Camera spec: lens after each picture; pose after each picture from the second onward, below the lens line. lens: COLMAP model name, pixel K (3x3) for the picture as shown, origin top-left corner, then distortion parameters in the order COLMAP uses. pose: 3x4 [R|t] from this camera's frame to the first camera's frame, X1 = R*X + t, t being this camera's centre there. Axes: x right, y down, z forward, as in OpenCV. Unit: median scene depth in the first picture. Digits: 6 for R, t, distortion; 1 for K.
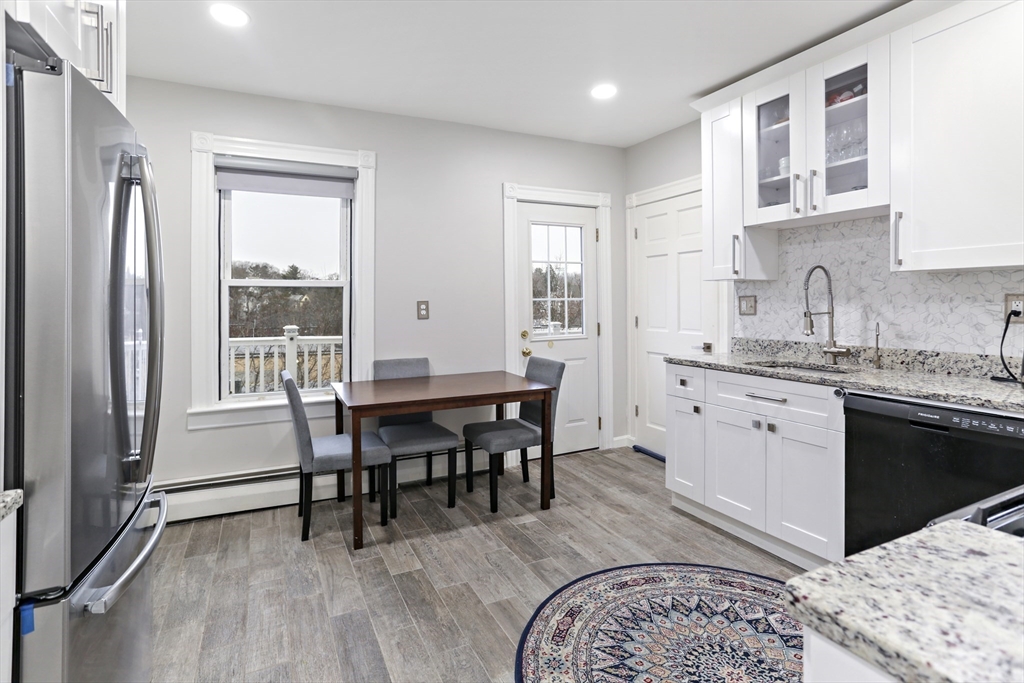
lens RADIAL K [[506.0, 0, 512.8], [0, 506.0, 303.8], [0, 0, 1]] dist [-0.029778, 0.005877]
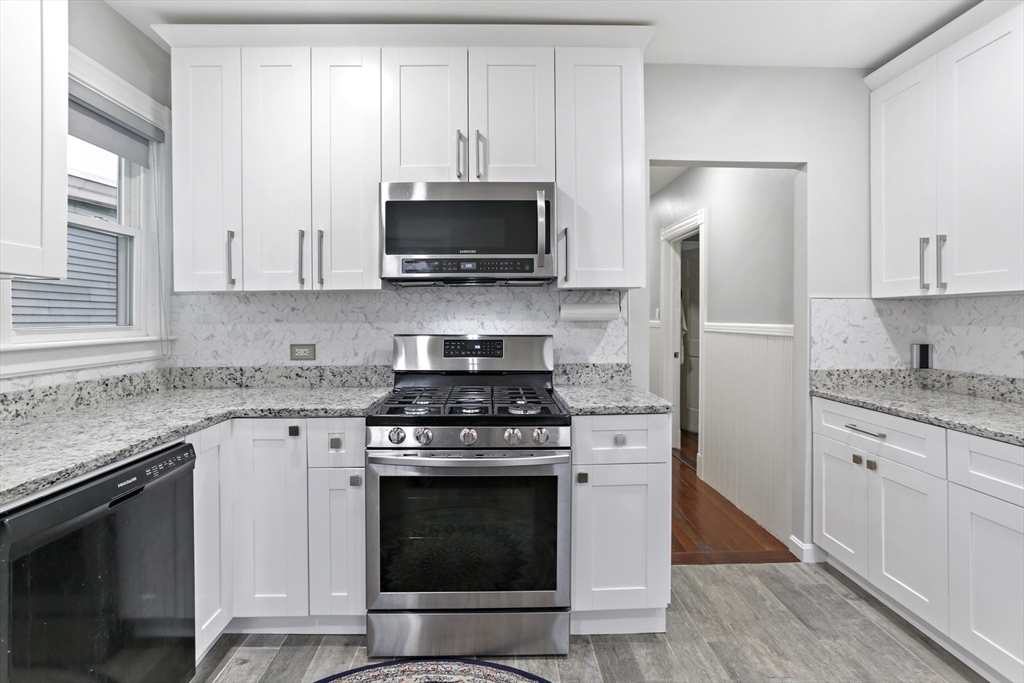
lens RADIAL K [[506.0, 0, 508.2], [0, 506.0, 318.3], [0, 0, 1]] dist [-0.029778, 0.005877]
pose [[-0.905271, 0.001047, 0.424832, 0.022492], [0.002155, 0.999995, 0.002129, -0.009151], [-0.424828, 0.002843, -0.905270, 1.067446]]
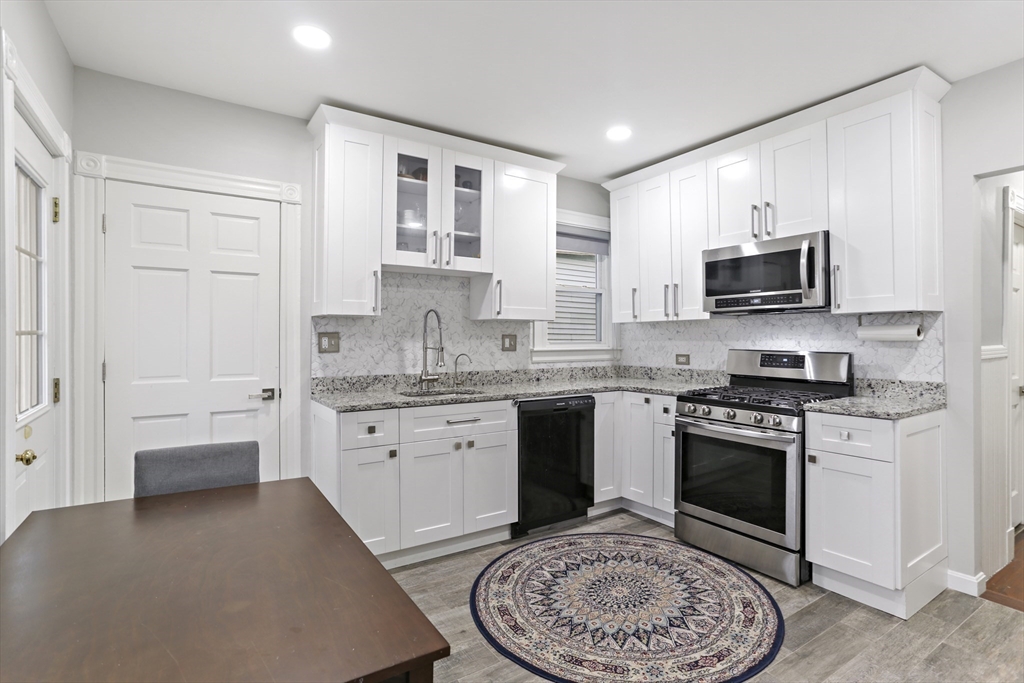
lens RADIAL K [[506.0, 0, 512.8], [0, 506.0, 341.2], [0, 0, 1]] dist [-0.029778, 0.005877]
pose [[-0.121023, -0.007475, 0.992622, -0.696859], [-0.000737, 0.999972, 0.007440, -0.008524], [-0.992649, 0.000169, -0.121025, 1.043016]]
